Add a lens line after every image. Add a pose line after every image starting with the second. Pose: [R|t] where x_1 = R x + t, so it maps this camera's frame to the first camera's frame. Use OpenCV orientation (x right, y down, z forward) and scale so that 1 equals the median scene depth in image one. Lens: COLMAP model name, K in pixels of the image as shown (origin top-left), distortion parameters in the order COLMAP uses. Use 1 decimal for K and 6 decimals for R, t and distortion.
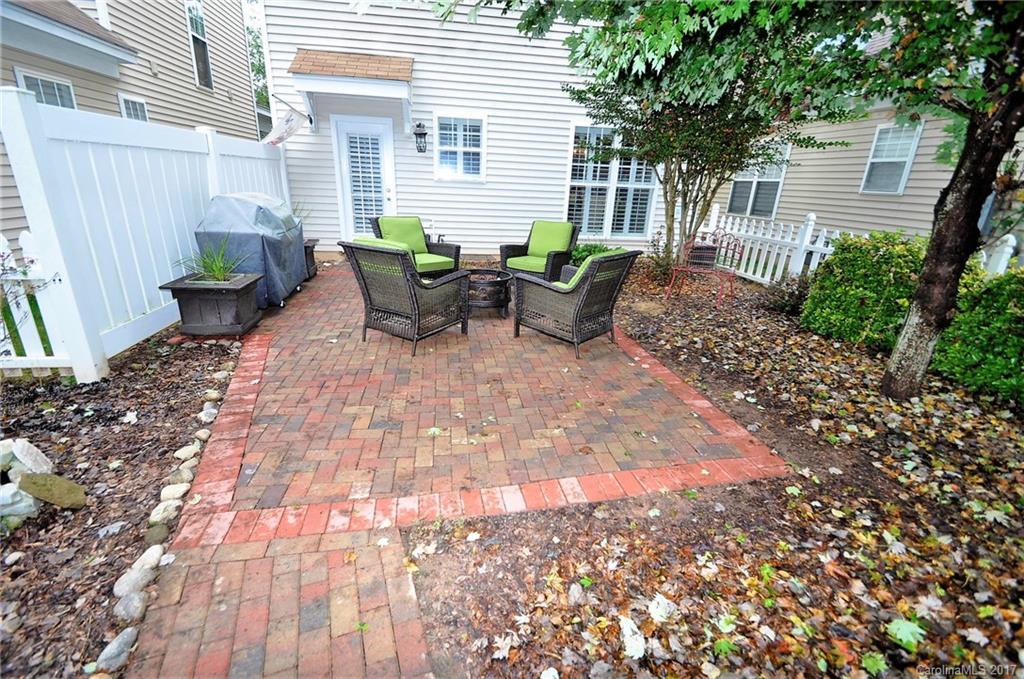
lens RADIAL K [[445.2, 0, 509.9], [0, 445.2, 344.3], [0, 0, 1]] dist [0.010418, -0.014793]
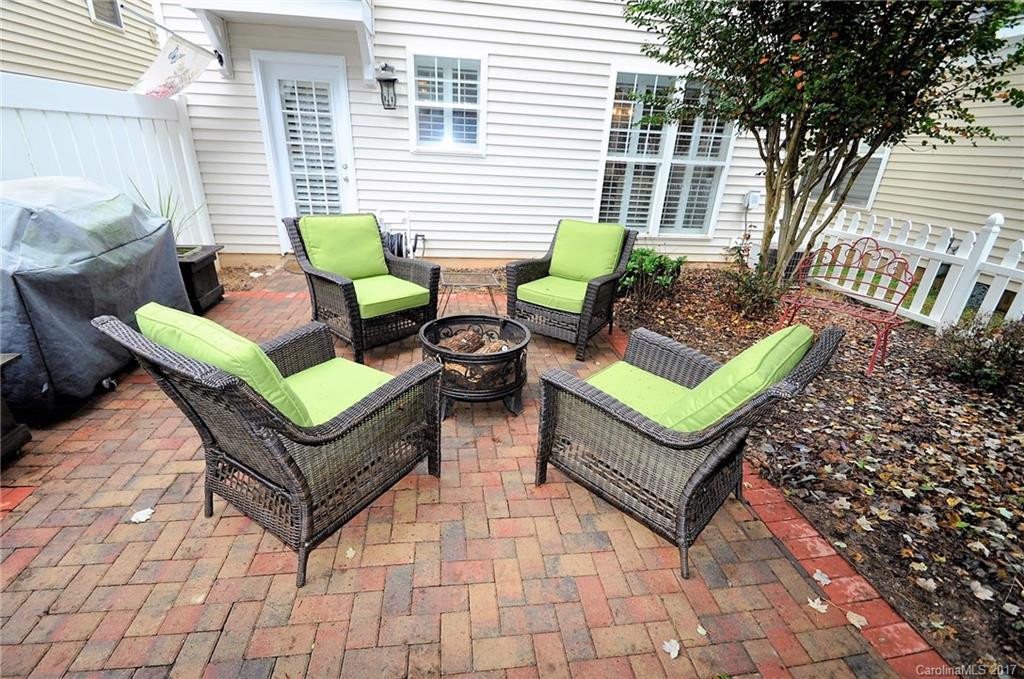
lens RADIAL K [[445.2, 0, 509.9], [0, 445.2, 344.3], [0, 0, 1]] dist [0.010418, -0.014793]
pose [[0.999943, 0.009857, -0.004199, -0.010506], [-0.009599, 0.998290, 0.057654, -0.114924], [0.004760, -0.057611, 0.998328, 0.302235]]
